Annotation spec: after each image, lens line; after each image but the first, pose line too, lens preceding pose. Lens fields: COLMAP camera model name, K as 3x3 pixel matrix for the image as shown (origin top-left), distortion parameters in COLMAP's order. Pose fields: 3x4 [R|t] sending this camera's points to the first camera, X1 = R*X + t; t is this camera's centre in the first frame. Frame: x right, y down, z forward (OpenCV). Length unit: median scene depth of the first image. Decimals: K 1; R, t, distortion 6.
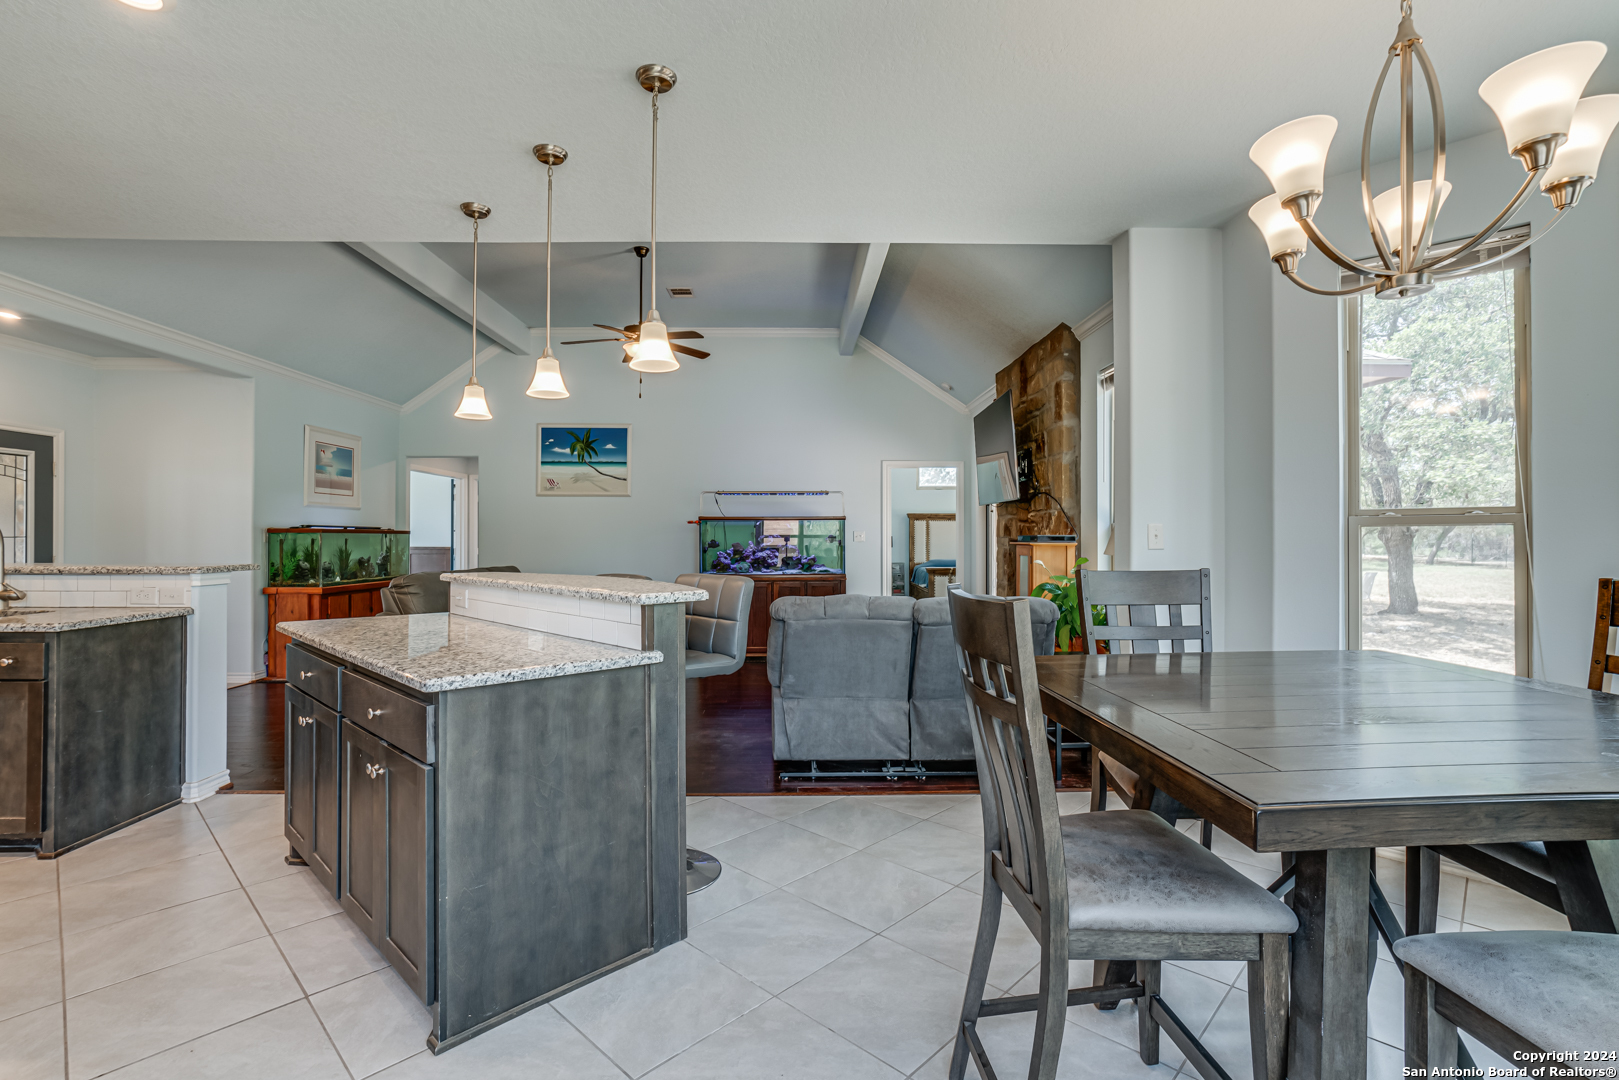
lens RADIAL K [[747.1, 0, 803.2], [0, 747.1, 534.8], [0, 0, 1]] dist [-0.012440, 0.002248]
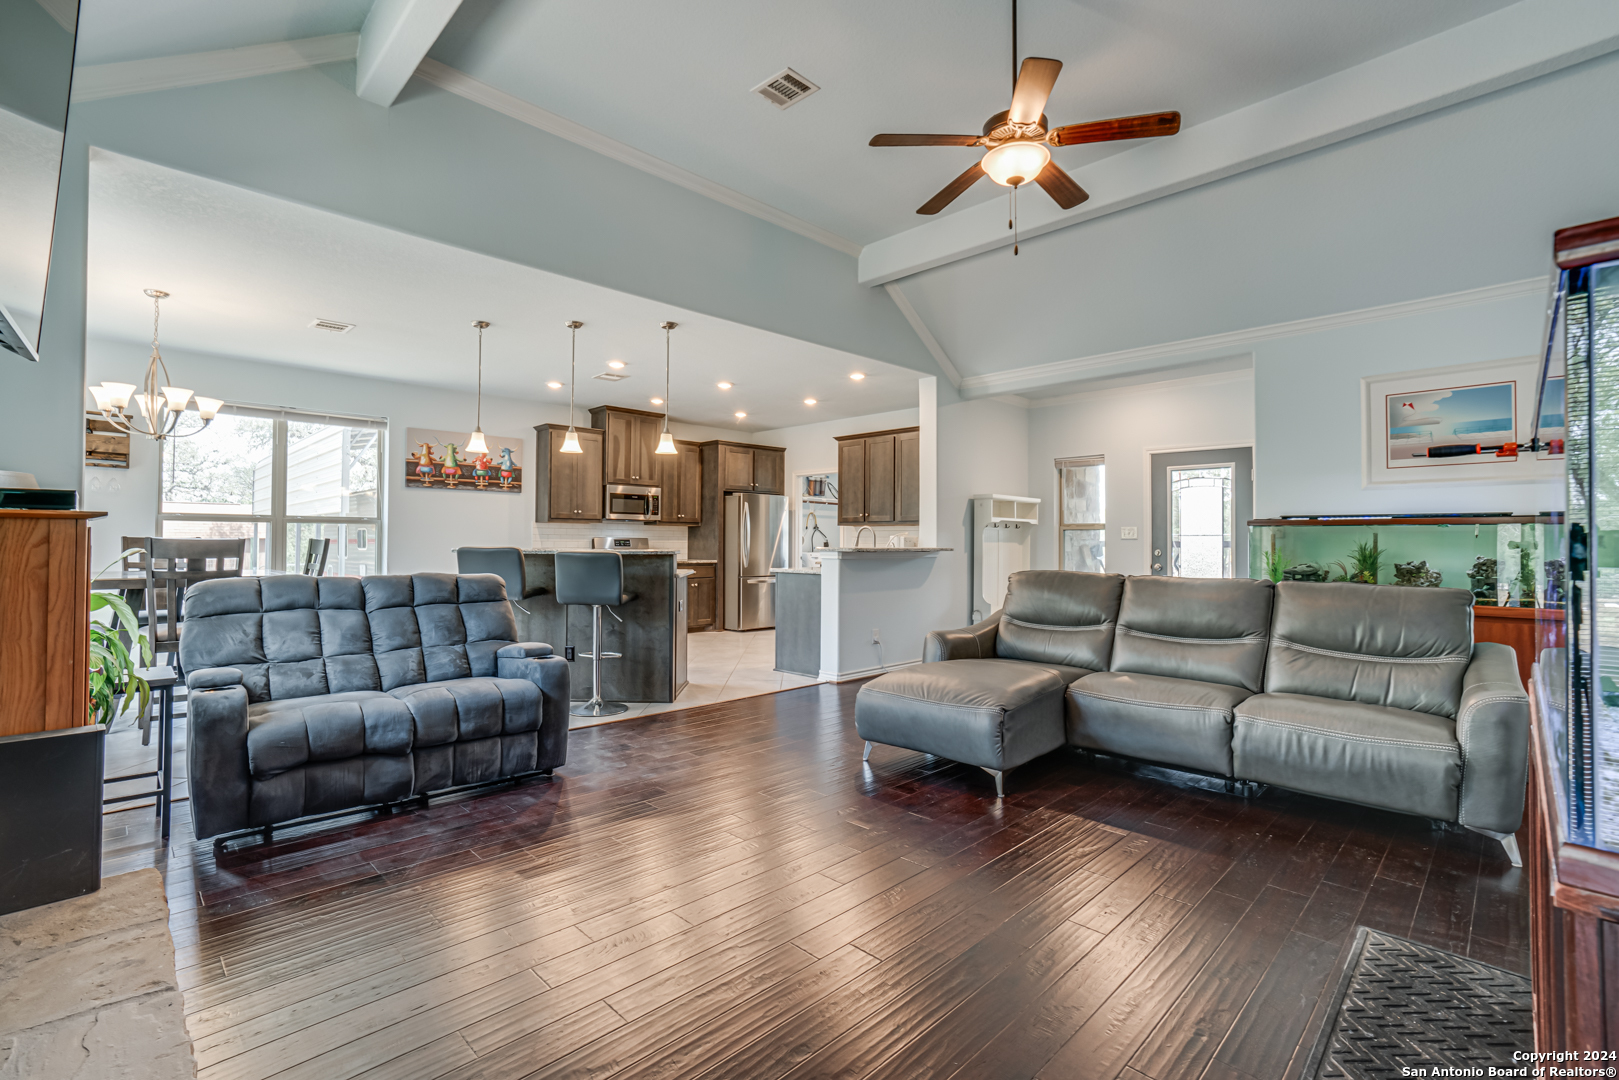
lens RADIAL K [[747.1, 0, 810.6], [0, 747.1, 535.2], [0, 0, 1]] dist [-0.012440, 0.002248]
pose [[-0.715791, -0.014637, -0.698161, 0.291600], [-0.008411, 0.999888, -0.012339, 0.025773], [0.698264, -0.002960, -0.715835, 1.496756]]
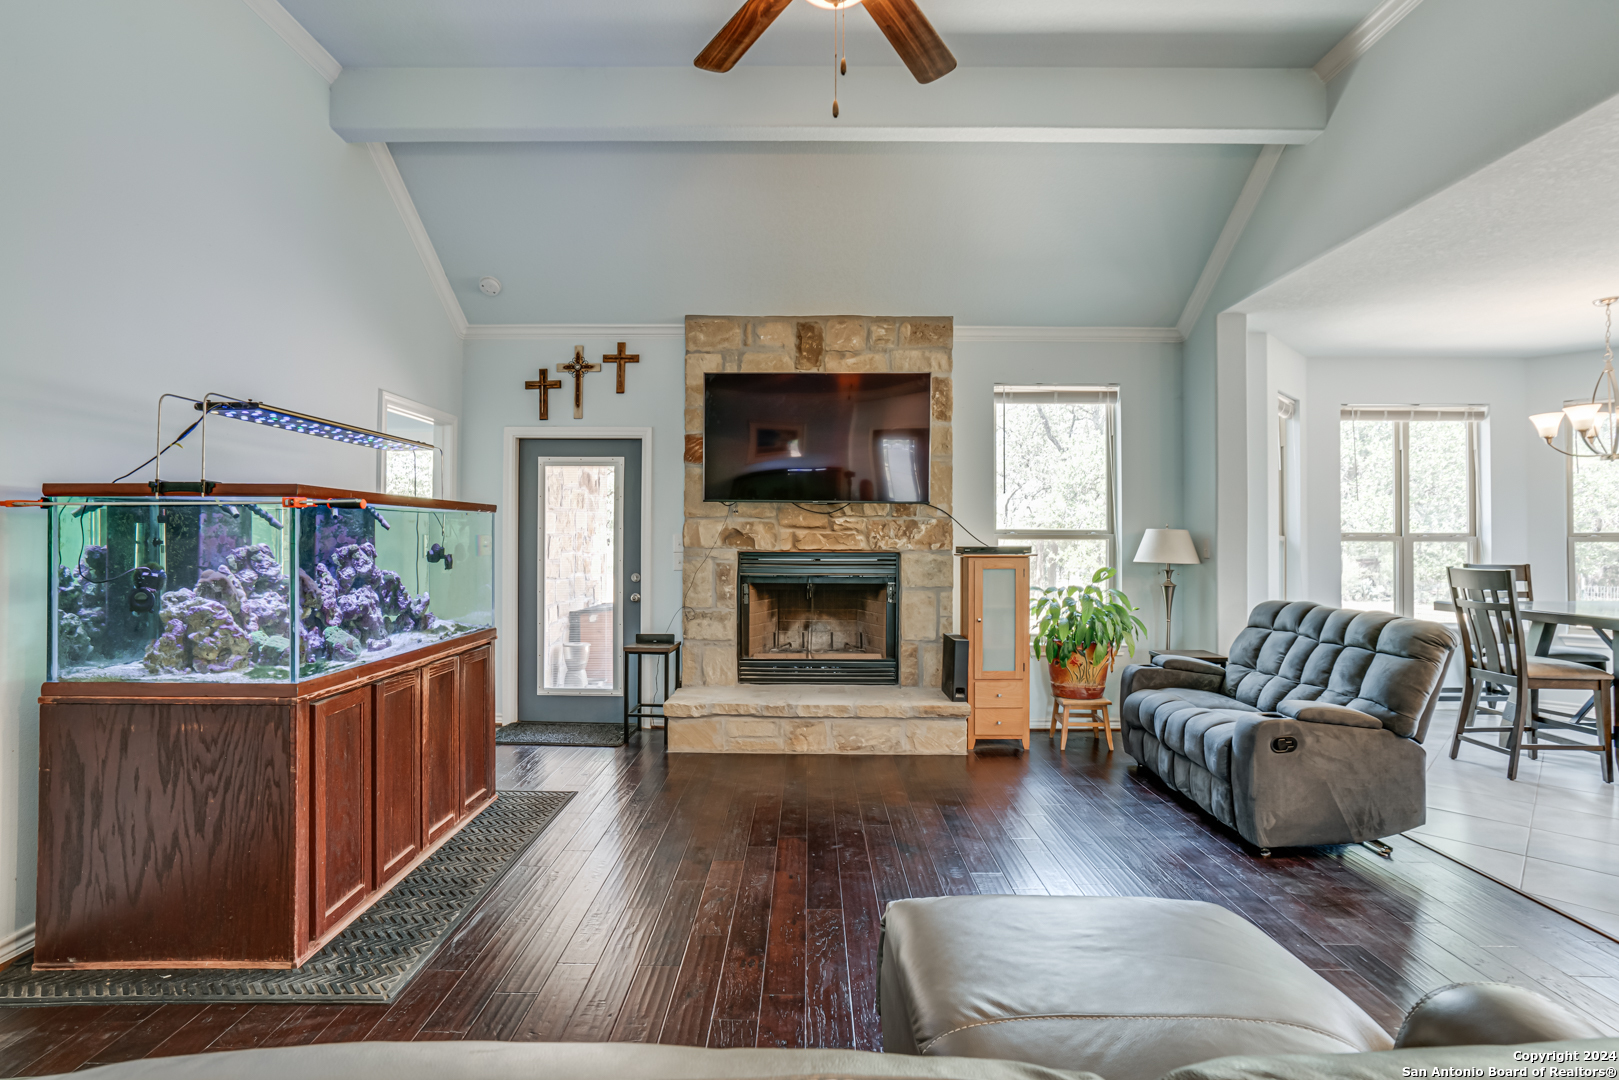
lens RADIAL K [[746.9, 0, 812.0], [0, 746.9, 545.4], [0, 0, 1]] dist [-0.009878, 0.006918]
pose [[-0.000335, 0.005339, 0.999986, -0.589676], [-0.000142, 0.999986, -0.005339, 0.006918], [-1.000000, -0.000144, -0.000334, 1.184934]]
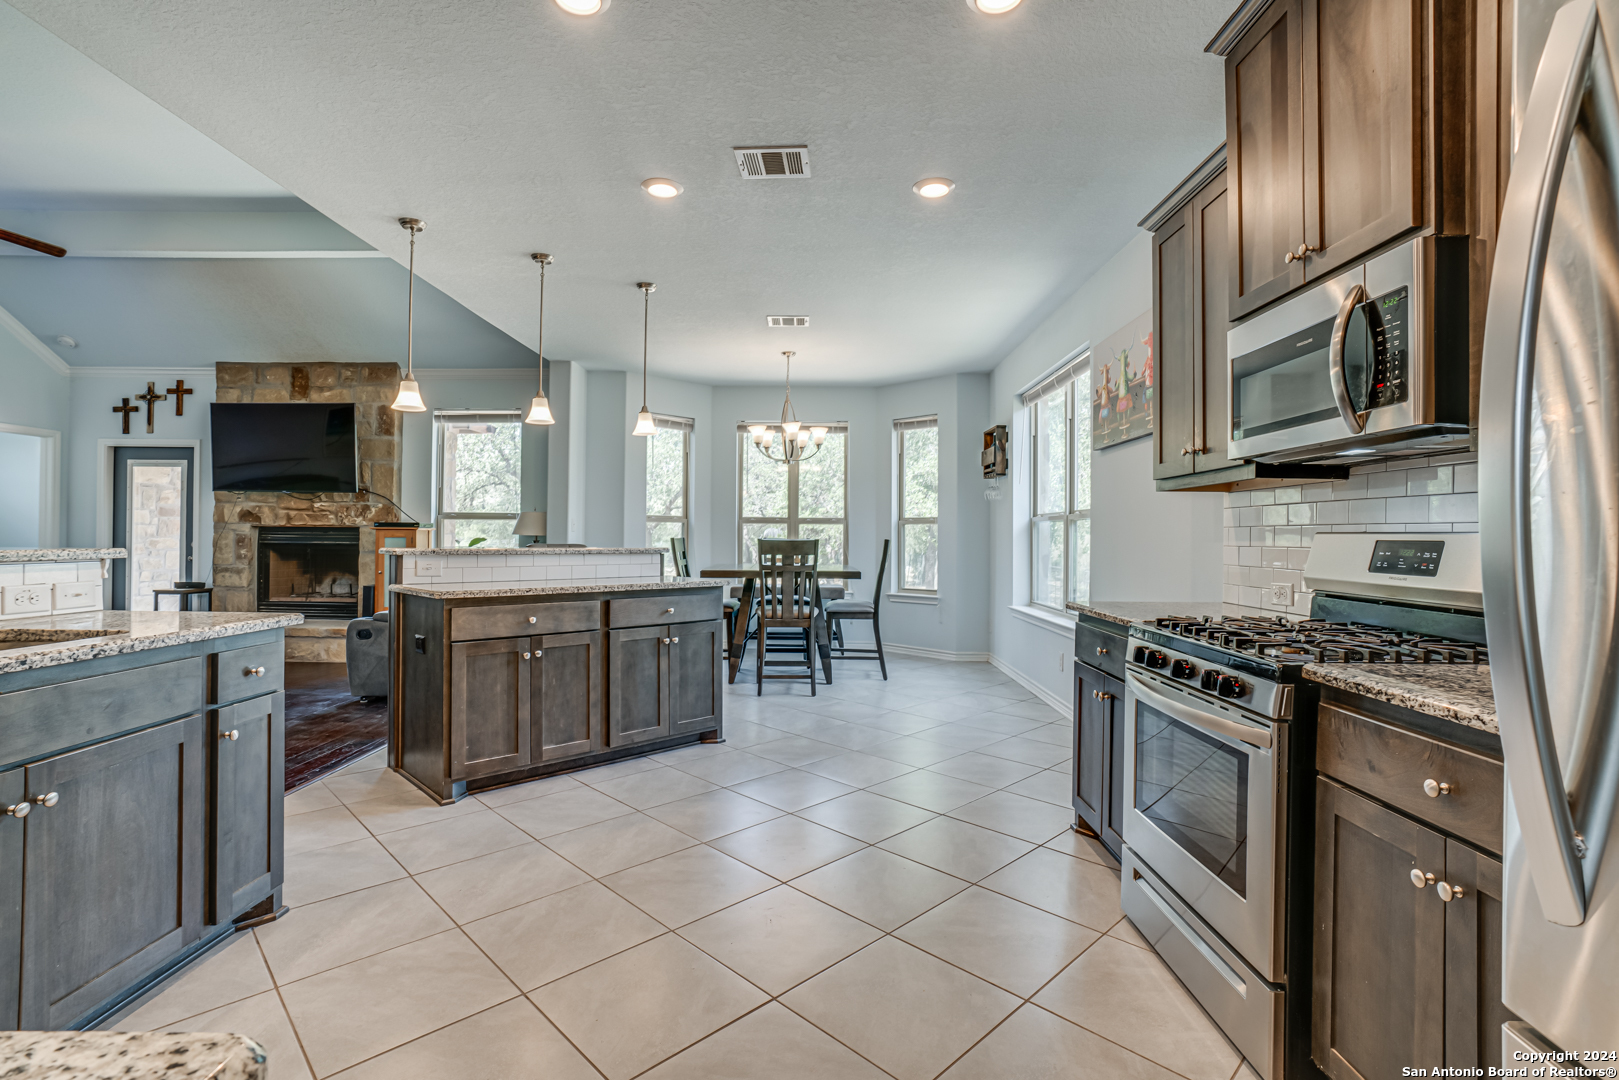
lens RADIAL K [[746.9, 0, 788.6], [0, 746.9, 539.7], [0, 0, 1]] dist [-0.009878, 0.006918]
pose [[0.030397, -0.006405, 0.999517, -0.978230], [-0.007906, 0.999947, 0.006648, 0.018219], [-0.999507, -0.008104, 0.030345, 0.250562]]
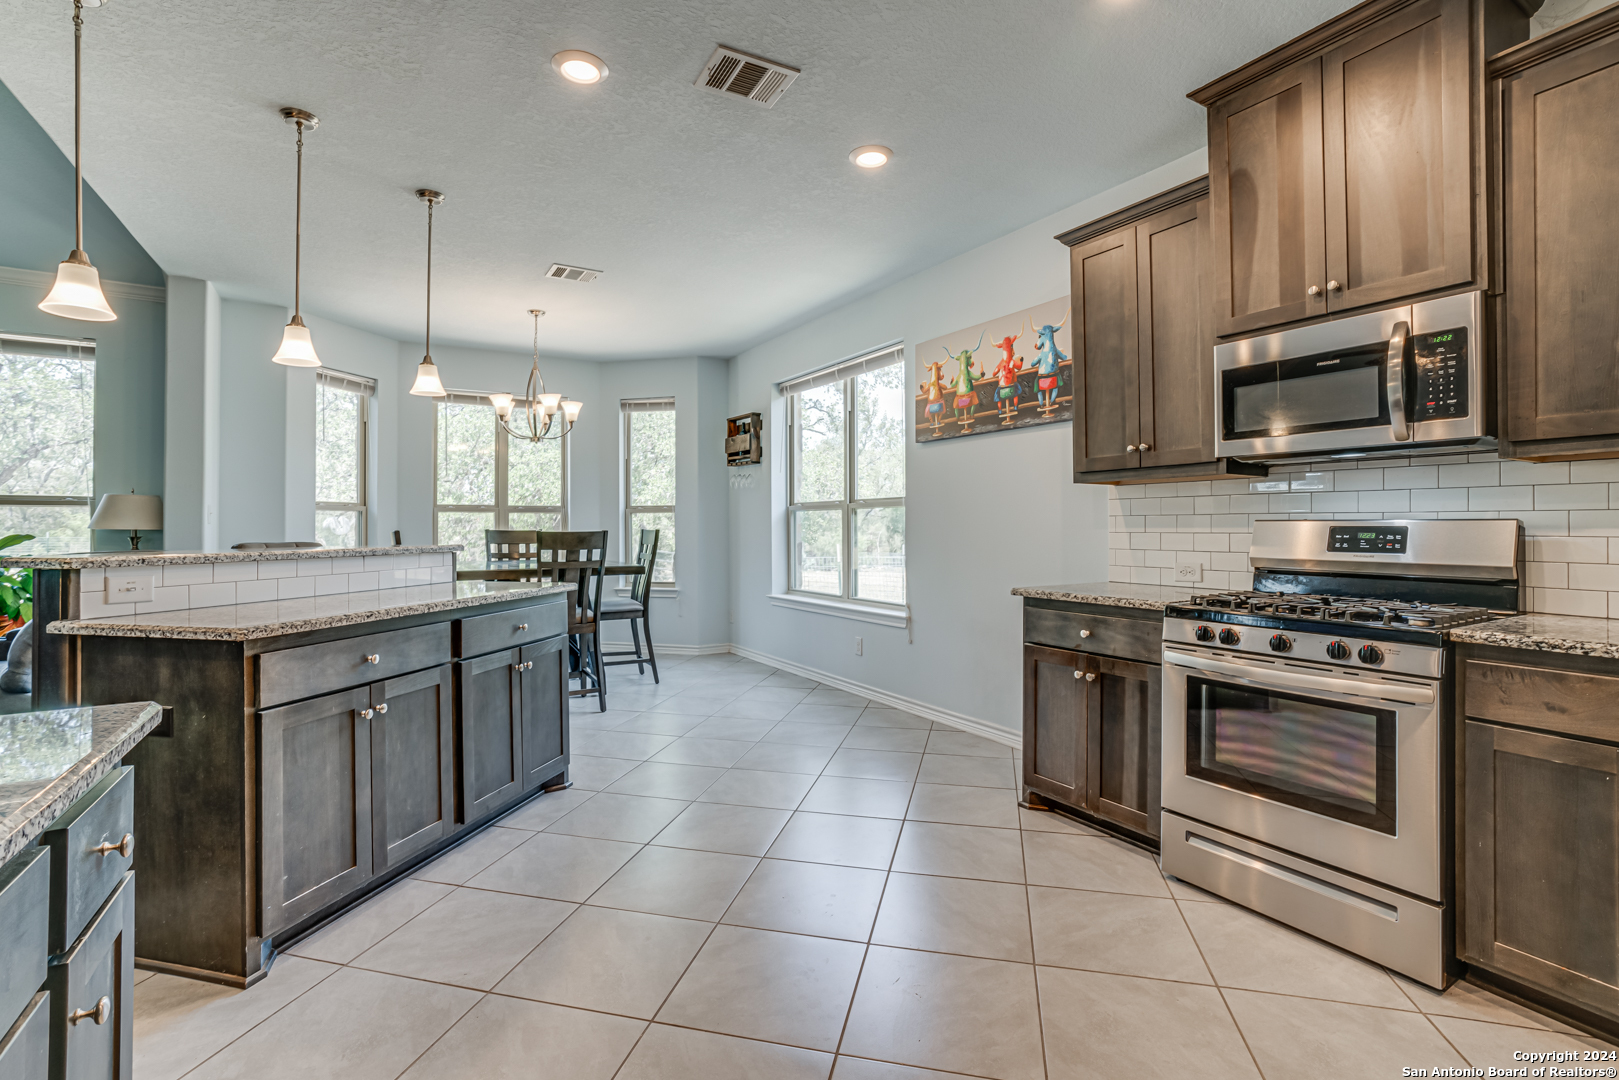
lens RADIAL K [[747.1, 0, 796.1], [0, 747.1, 524.3], [0, 0, 1]] dist [-0.012440, 0.002248]
pose [[-0.501180, 0.000542, 0.865343, -0.827907], [0.001614, 0.999999, 0.000308, 0.017014], [-0.865342, 0.001551, -0.501180, 0.497837]]
